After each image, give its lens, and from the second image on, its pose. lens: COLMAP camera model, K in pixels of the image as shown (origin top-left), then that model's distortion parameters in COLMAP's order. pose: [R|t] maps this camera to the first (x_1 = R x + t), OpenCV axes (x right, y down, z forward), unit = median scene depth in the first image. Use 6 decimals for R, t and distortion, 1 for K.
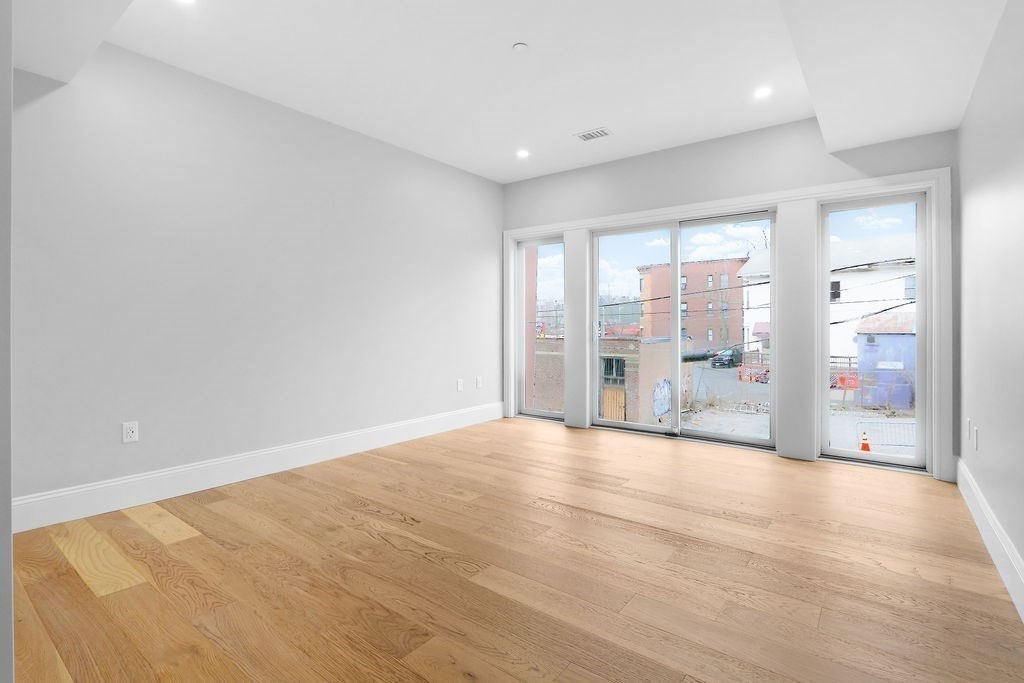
lens RADIAL K [[485.1, 0, 509.2], [0, 485.1, 338.7], [0, 0, 1]] dist [-0.016937, 0.000651]
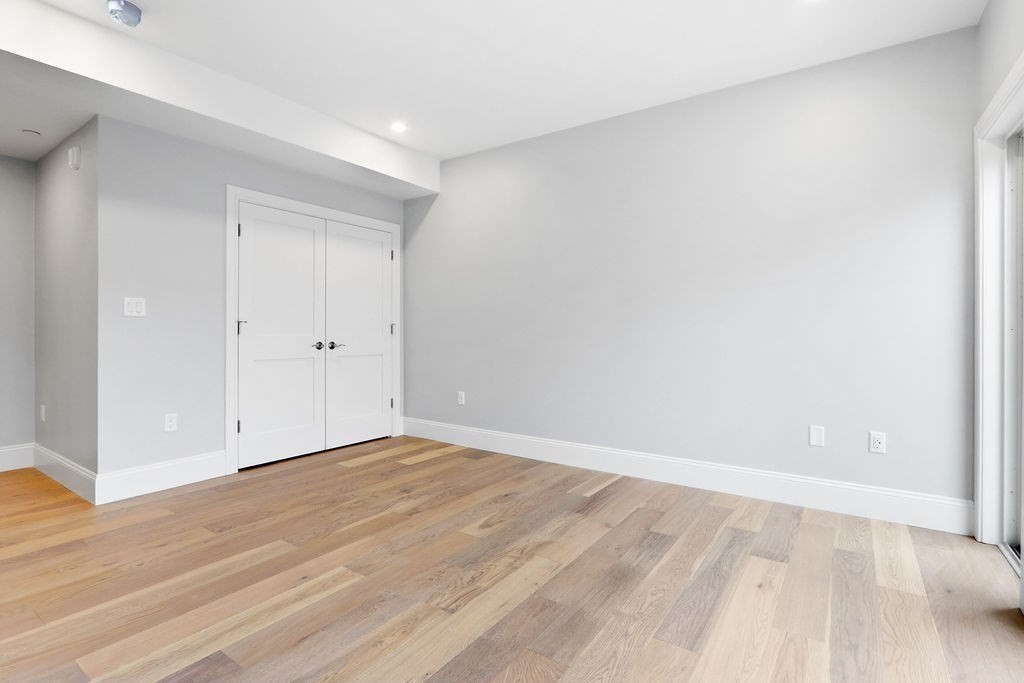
lens RADIAL K [[485.1, 0, 509.2], [0, 485.1, 338.7], [0, 0, 1]] dist [-0.016937, 0.000651]
pose [[0.039448, 0.013823, -0.999126, 0.746030], [-0.031860, 0.999413, 0.012569, -0.025748], [0.998714, 0.031336, 0.039865, 0.989261]]
